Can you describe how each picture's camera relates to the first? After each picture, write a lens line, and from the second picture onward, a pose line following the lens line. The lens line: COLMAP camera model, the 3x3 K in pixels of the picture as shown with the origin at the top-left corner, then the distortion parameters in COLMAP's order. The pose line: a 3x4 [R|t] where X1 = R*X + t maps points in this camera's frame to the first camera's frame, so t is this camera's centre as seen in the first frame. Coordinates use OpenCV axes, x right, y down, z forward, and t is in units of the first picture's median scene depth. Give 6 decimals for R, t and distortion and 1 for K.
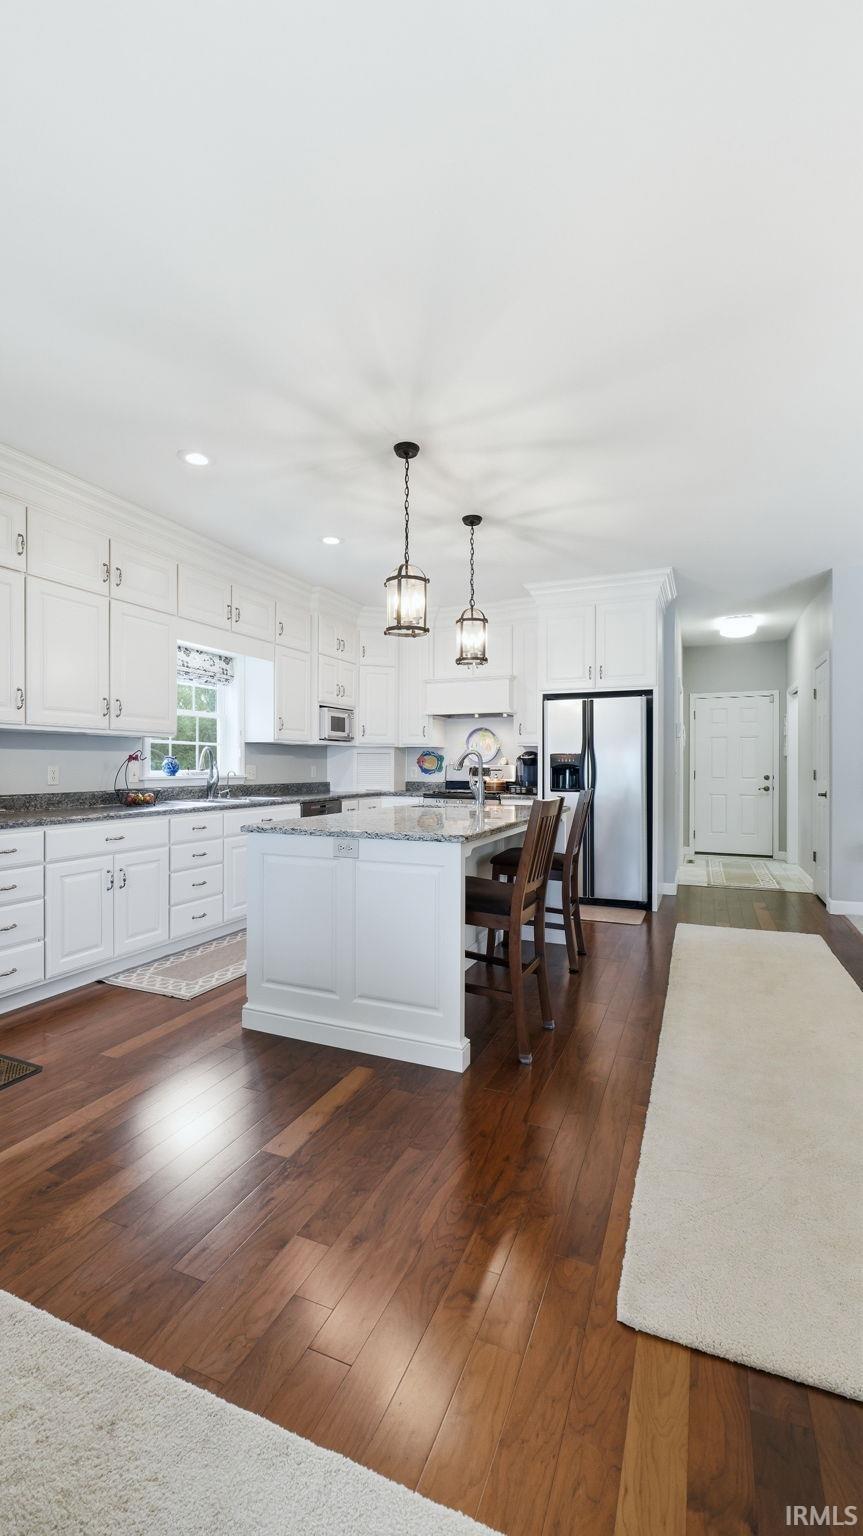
lens RADIAL K [[641.8, 0, 436.9], [0, 641.8, 761.8], [0, 0, 1]] dist [-0.001476, -0.001577]
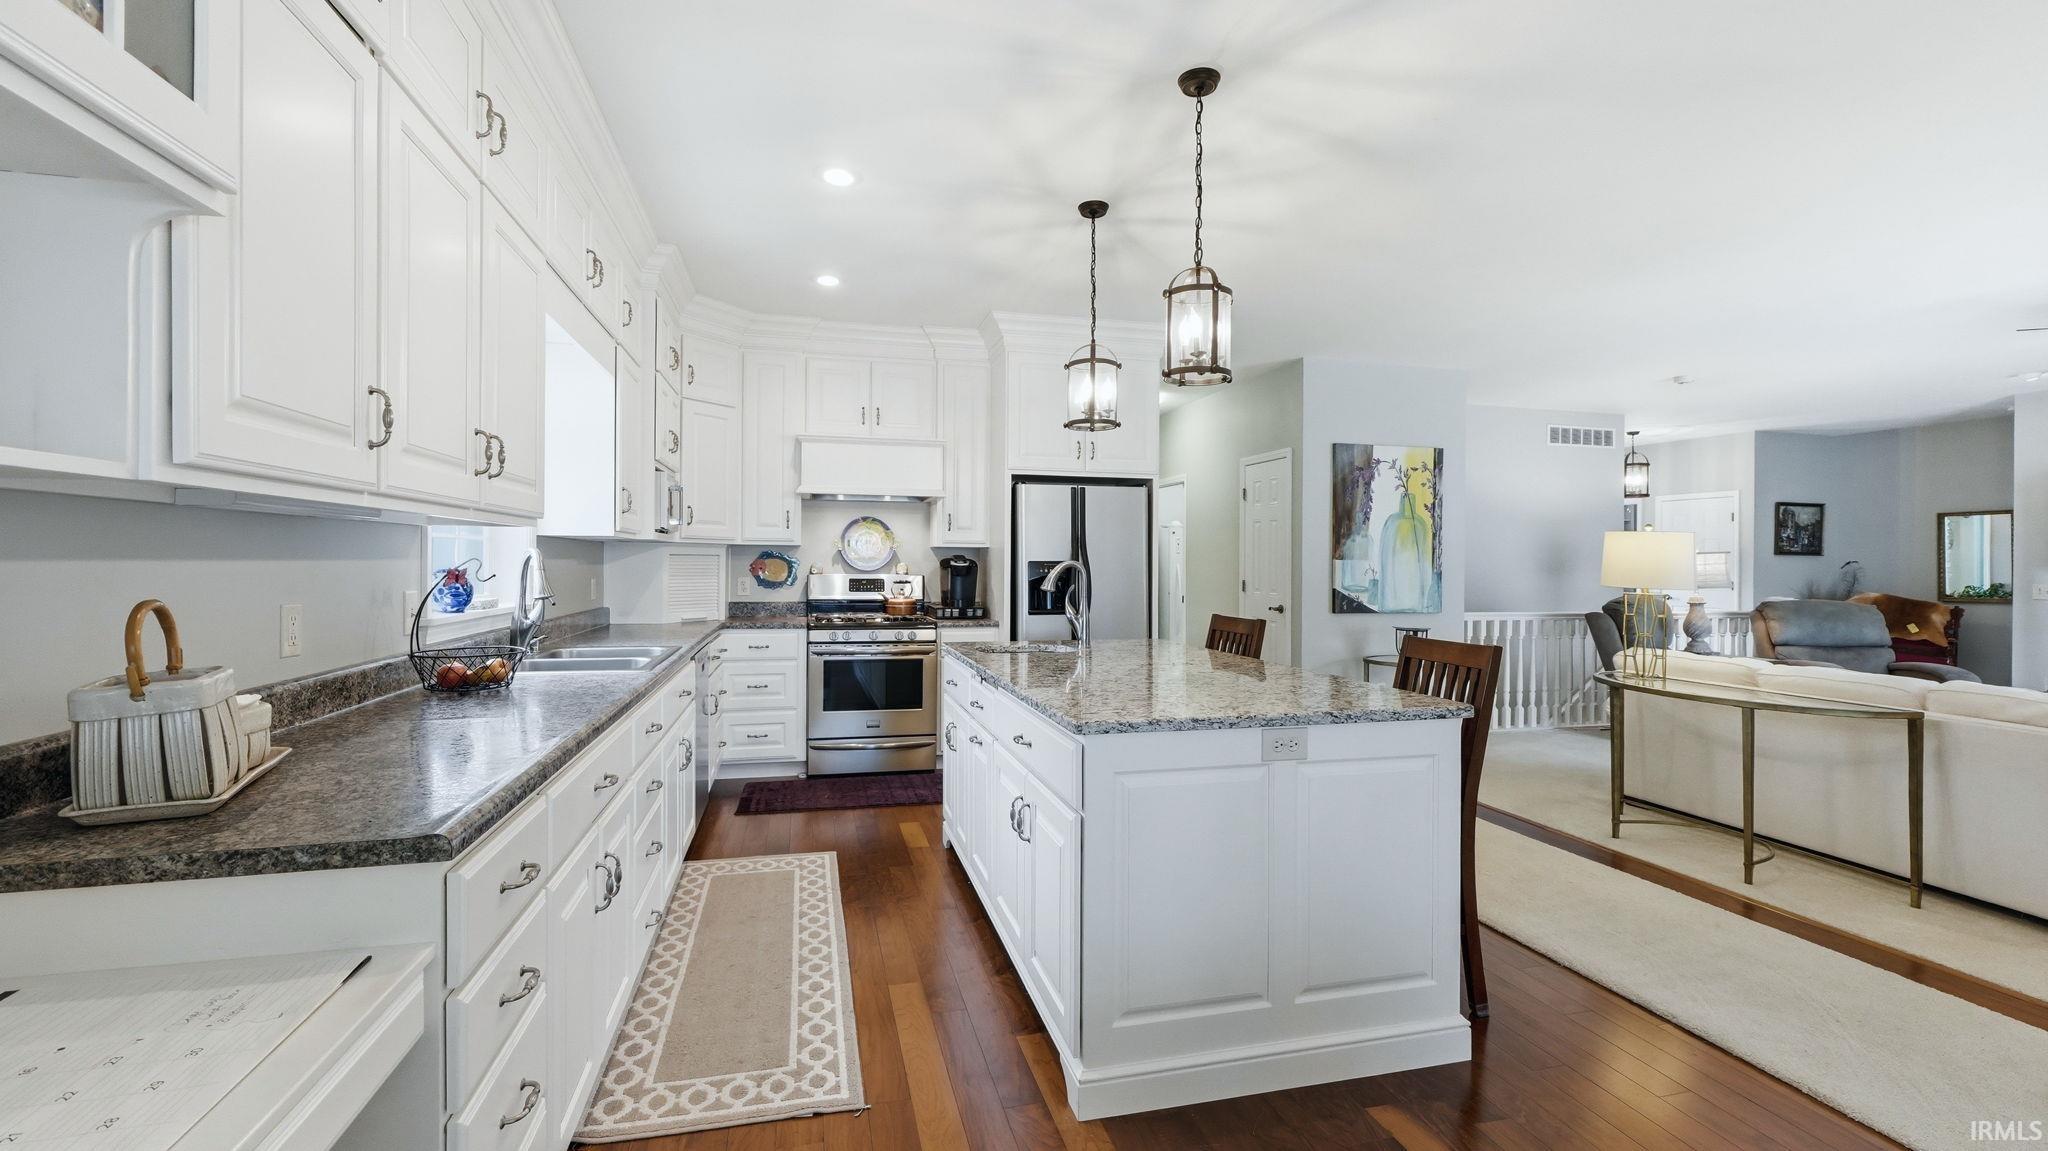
lens RADIAL K [[855.7, 0, 1025.2], [0, 855.7, 561.8], [0, 0, 1]] dist [-0.001476, -0.001577]
pose [[0.797941, 0.004681, 0.602718, -0.407130], [-0.009330, 0.999946, 0.004586, -0.016917], [-0.602664, -0.009283, 0.797941, 0.267780]]
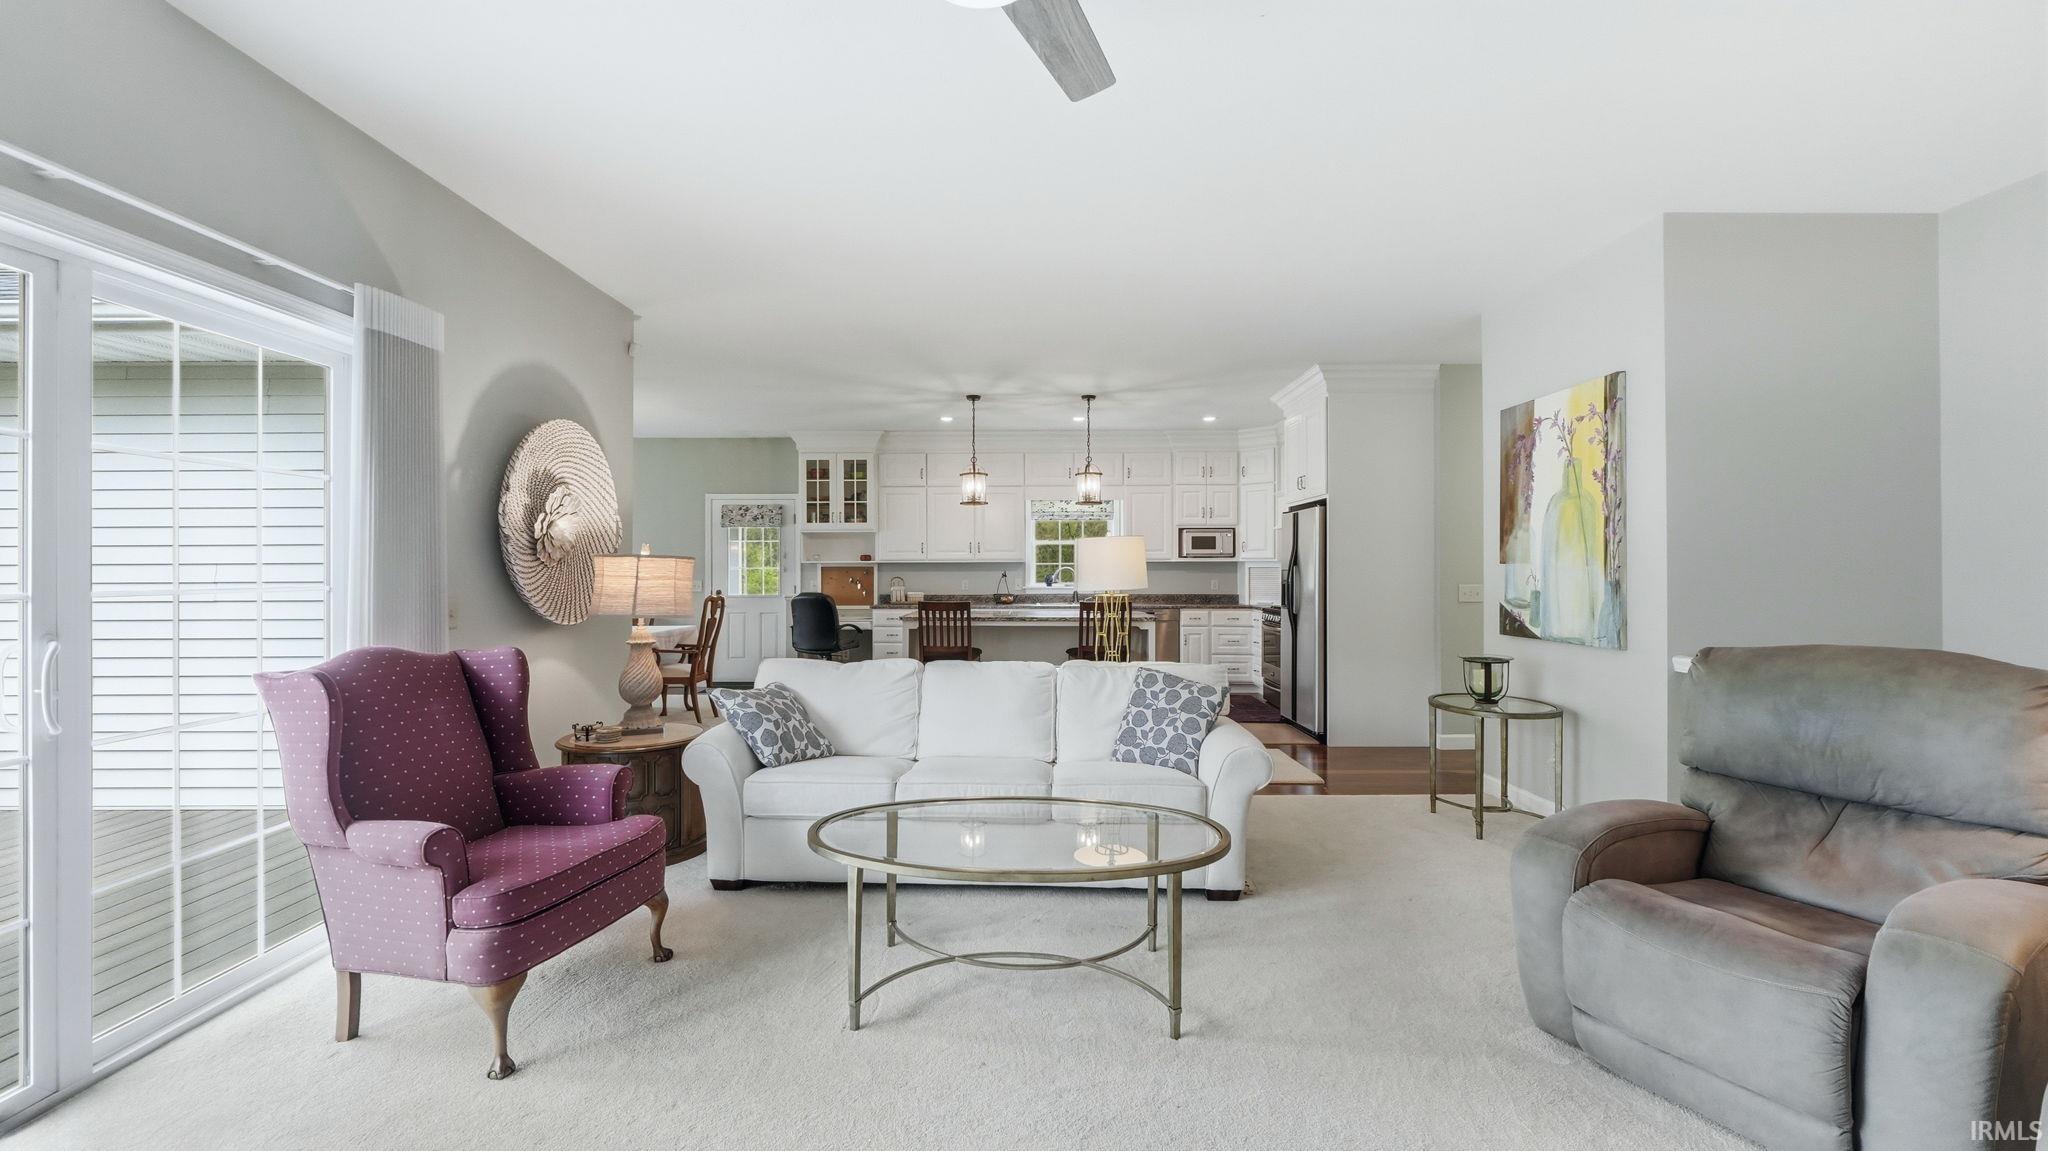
lens RADIAL K [[855.7, 0, 1028.4], [0, 855.7, 569.2], [0, 0, 1]] dist [-0.001476, -0.001577]
pose [[0.393798, -0.003741, -0.919189, 1.272512], [0.005277, 0.999984, -0.001809, -0.013629], [0.919182, -0.004138, 0.393812, 0.141929]]
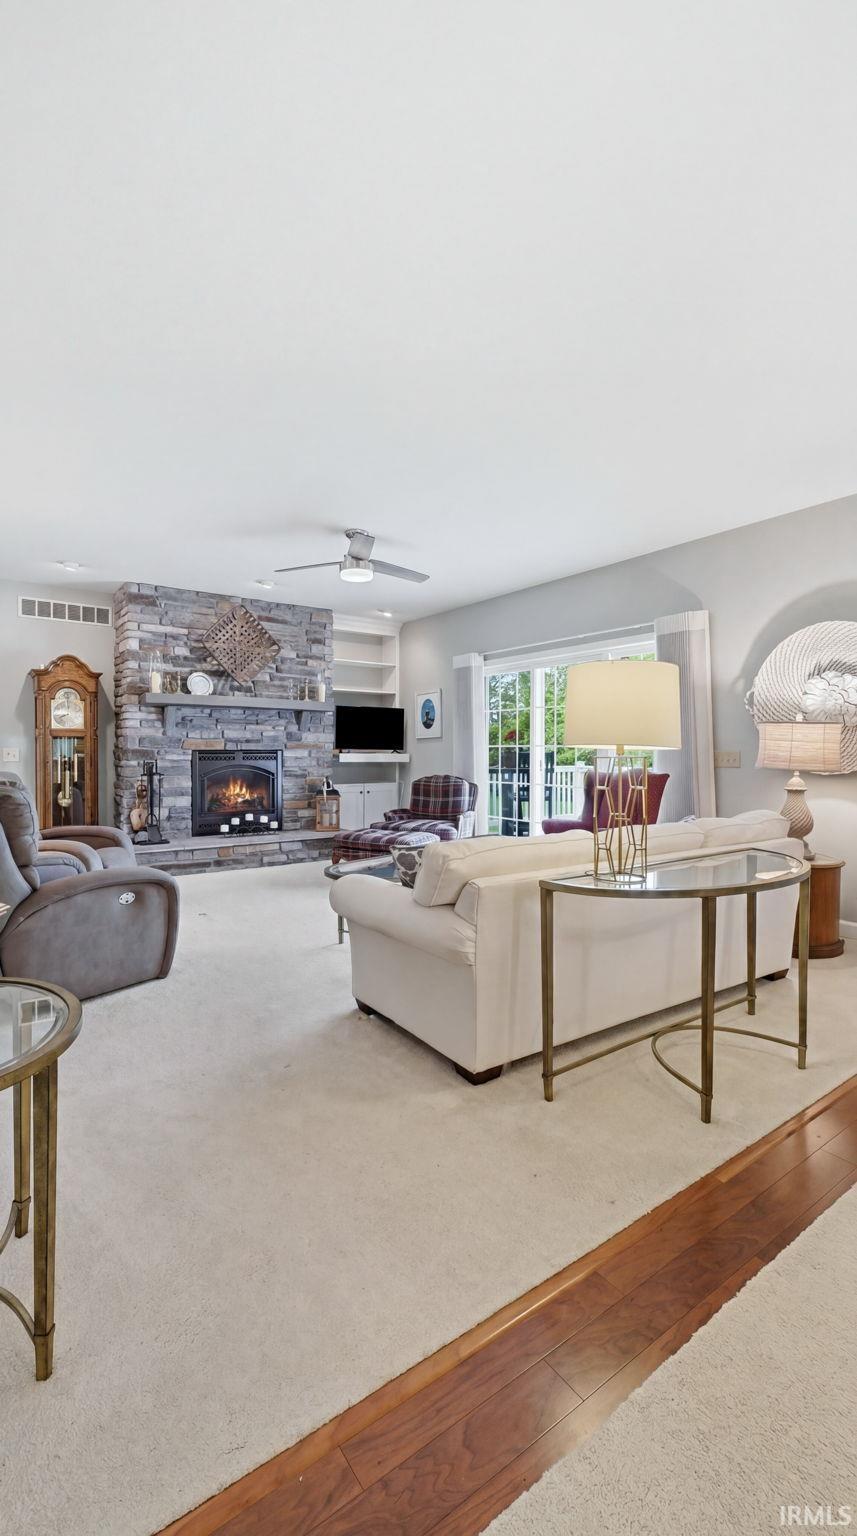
lens RADIAL K [[643.3, 0, 422.7], [0, 643.3, 763.9], [0, 0, 1]] dist [-0.007043, 0.000822]
pose [[-0.850408, -0.016837, 0.525855, 0.429143], [-0.009315, 0.999813, 0.016948, 0.010548], [-0.526042, 0.009515, -0.850405, 0.965570]]
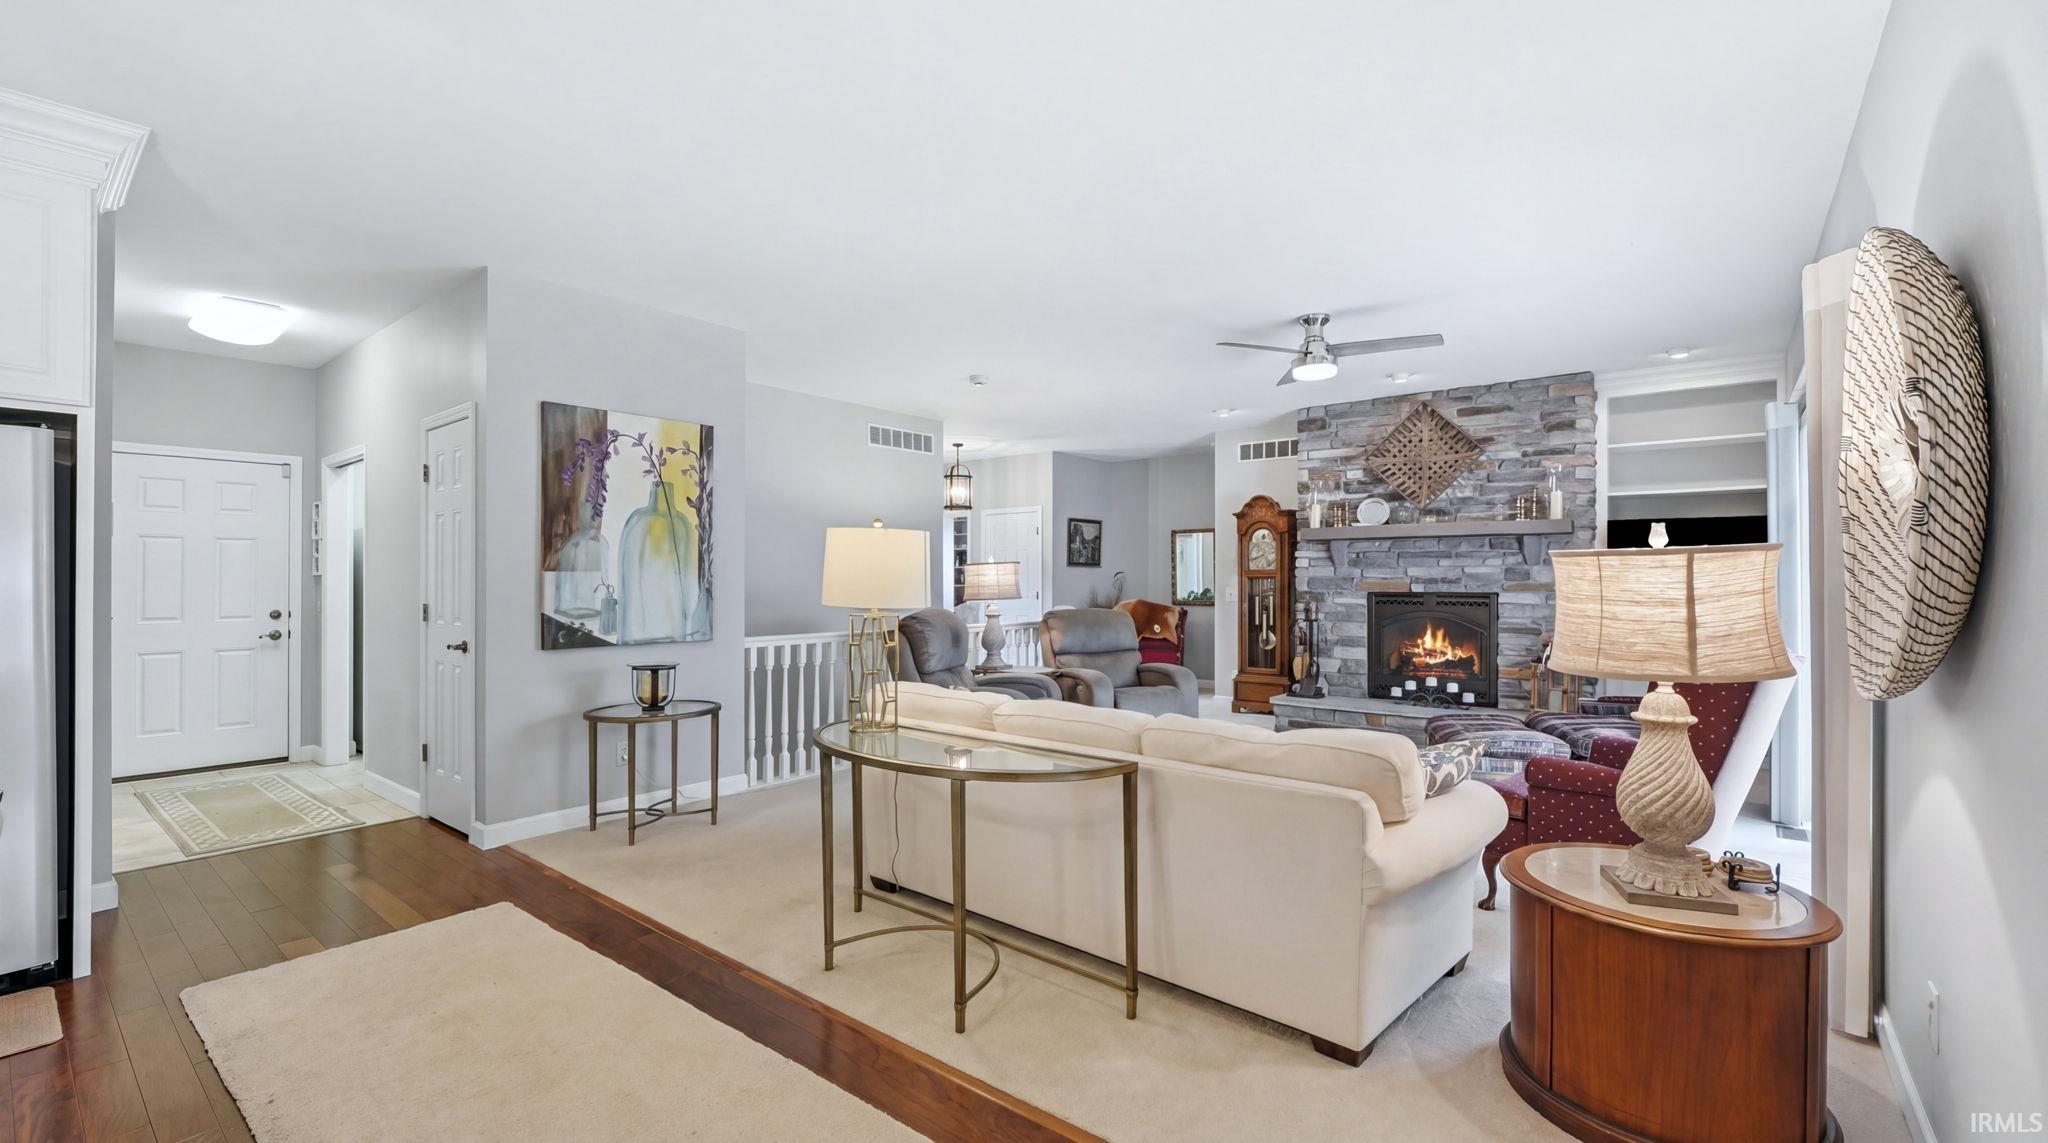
lens RADIAL K [[857.8, 0, 1020.6], [0, 857.8, 572.7], [0, 0, 1]] dist [-0.007043, 0.000822]
pose [[0.283642, 0.003252, 0.958925, -0.001286], [-0.003061, 0.999992, -0.002486, -0.016871], [-0.958925, -0.002230, 0.283650, 0.292987]]
